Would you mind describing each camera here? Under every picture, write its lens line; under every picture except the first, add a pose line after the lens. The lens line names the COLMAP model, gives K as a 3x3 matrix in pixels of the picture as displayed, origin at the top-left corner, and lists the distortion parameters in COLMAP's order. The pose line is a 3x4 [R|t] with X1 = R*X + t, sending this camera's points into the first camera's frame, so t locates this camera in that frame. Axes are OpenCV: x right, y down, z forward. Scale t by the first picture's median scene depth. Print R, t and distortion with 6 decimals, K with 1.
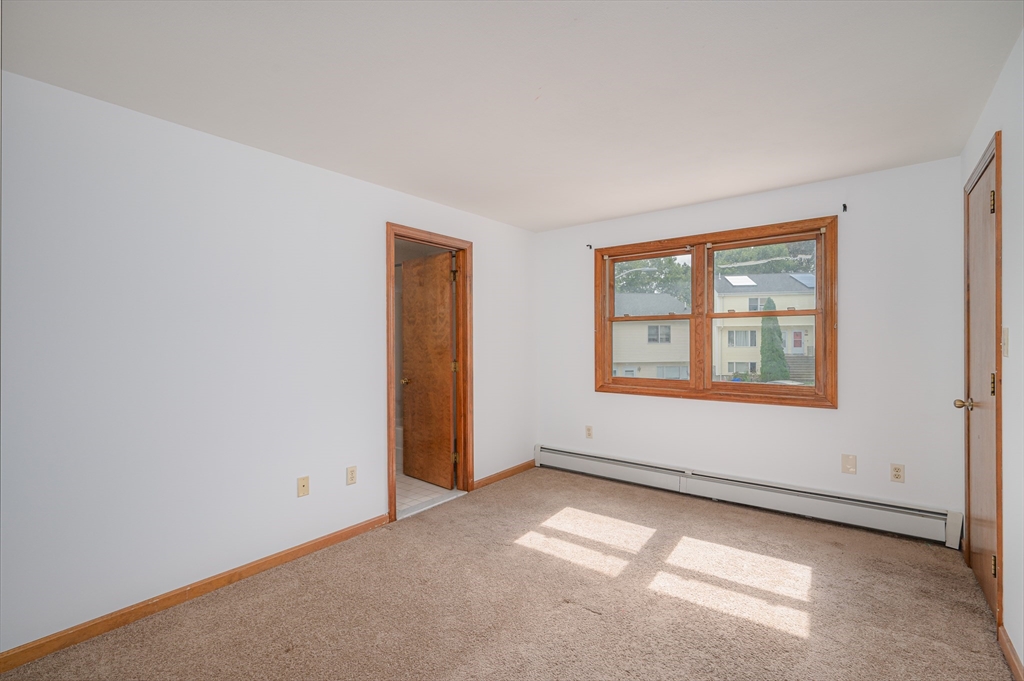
lens RADIAL K [[460.2, 0, 510.8], [0, 460.2, 341.7], [0, 0, 1]] dist [-0.000345, -0.000277]
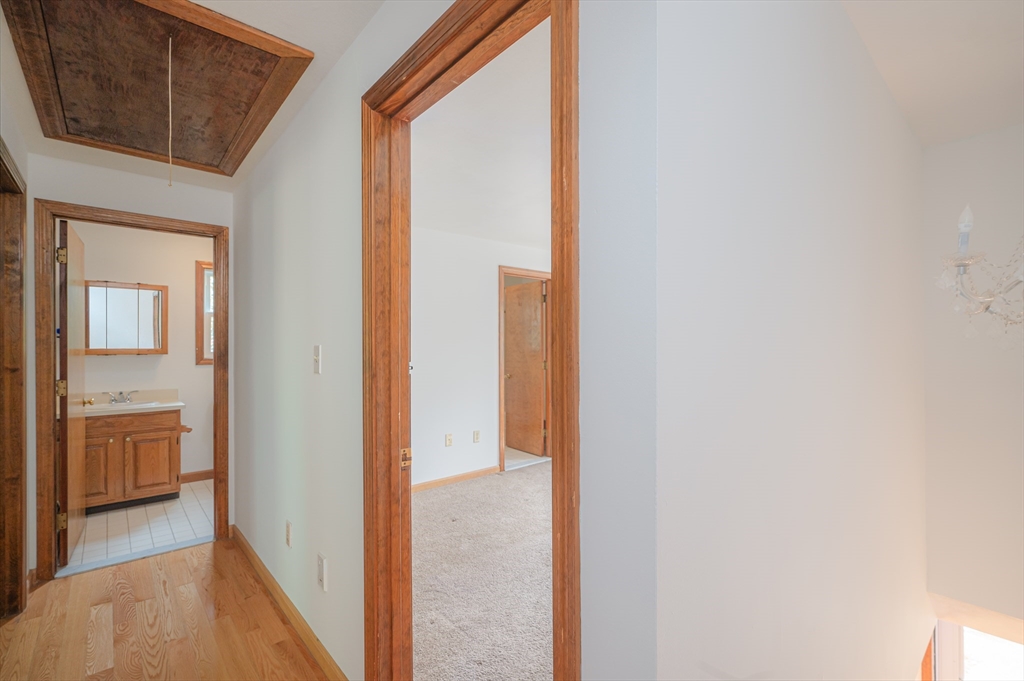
lens RADIAL K [[460.2, 0, 509.8], [0, 460.2, 343.5], [0, 0, 1]] dist [-0.000345, -0.000277]
pose [[0.981935, 0.000155, -0.189220, 0.033638], [-0.000782, 0.999994, -0.003239, -0.005887], [0.189218, 0.003329, 0.981929, -0.349459]]
